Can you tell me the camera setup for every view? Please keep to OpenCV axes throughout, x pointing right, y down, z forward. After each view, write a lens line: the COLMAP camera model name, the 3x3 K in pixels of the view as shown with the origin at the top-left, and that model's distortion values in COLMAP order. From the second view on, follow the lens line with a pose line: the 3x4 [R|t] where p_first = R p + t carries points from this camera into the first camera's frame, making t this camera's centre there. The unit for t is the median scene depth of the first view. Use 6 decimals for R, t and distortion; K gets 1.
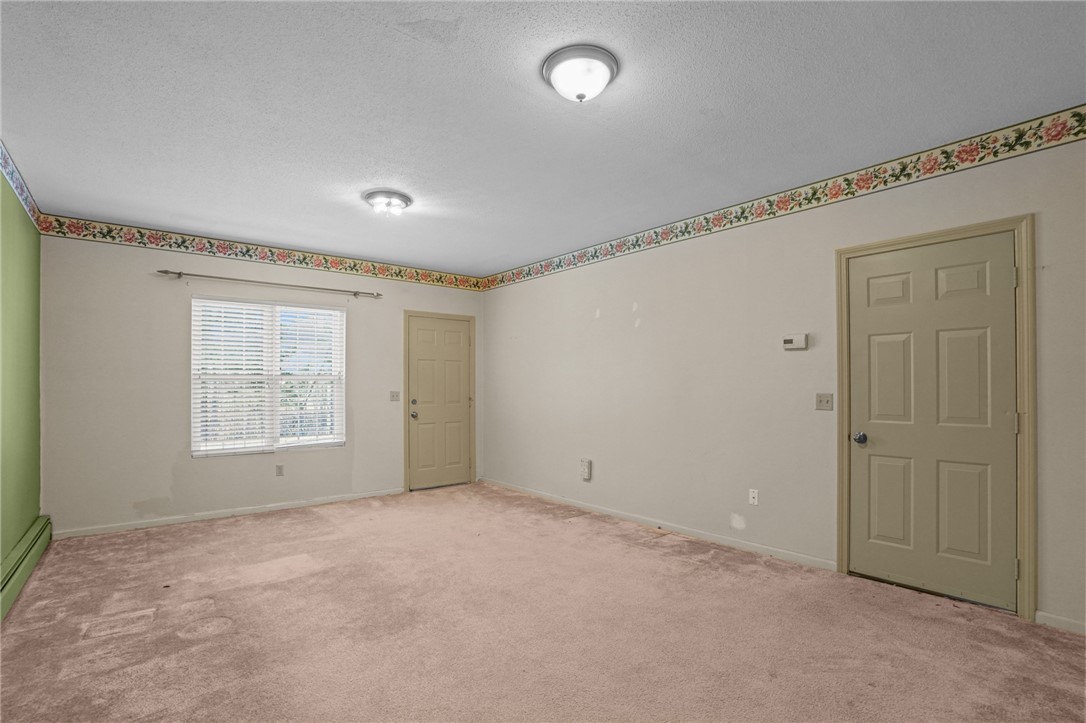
lens RADIAL K [[502.2, 0, 544.9], [0, 502.2, 372.5], [0, 0, 1]] dist [-0.074321, 0.026319]
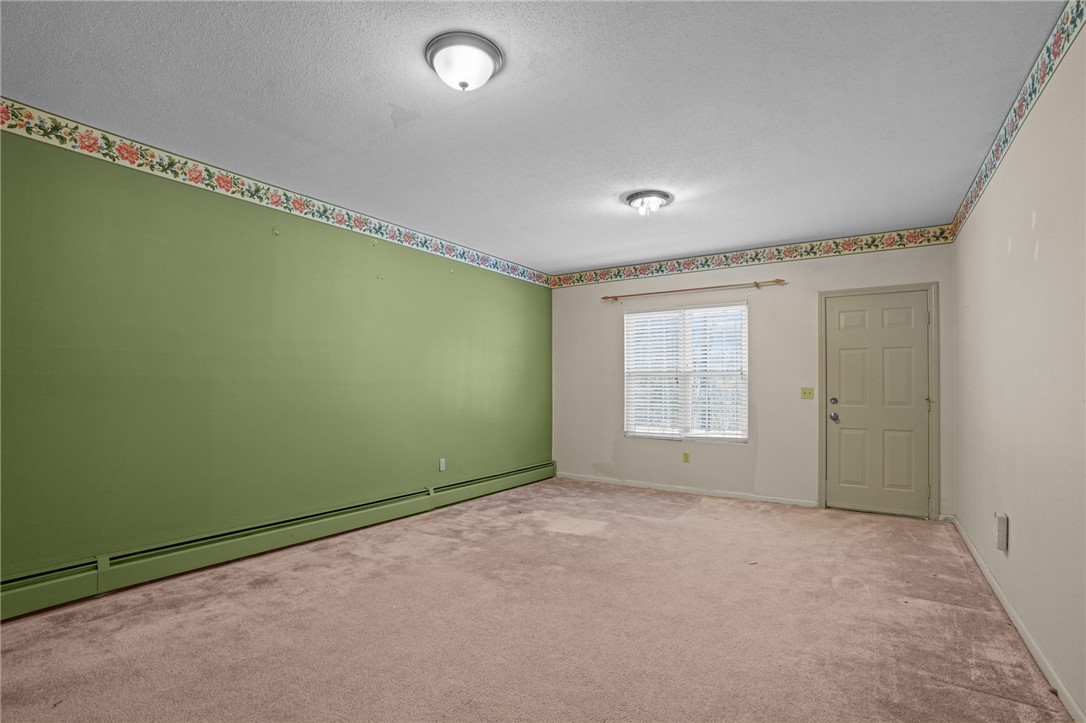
lens RADIAL K [[506.8, 0, 543.0], [0, 506.8, 361.5], [0, 0, 1]] dist [-0.073468, 0.027153]
pose [[0.281115, -0.035869, -0.959003, 0.479074], [0.021530, 0.999285, -0.031065, 0.011387], [0.959432, -0.011915, 0.281687, 0.382109]]
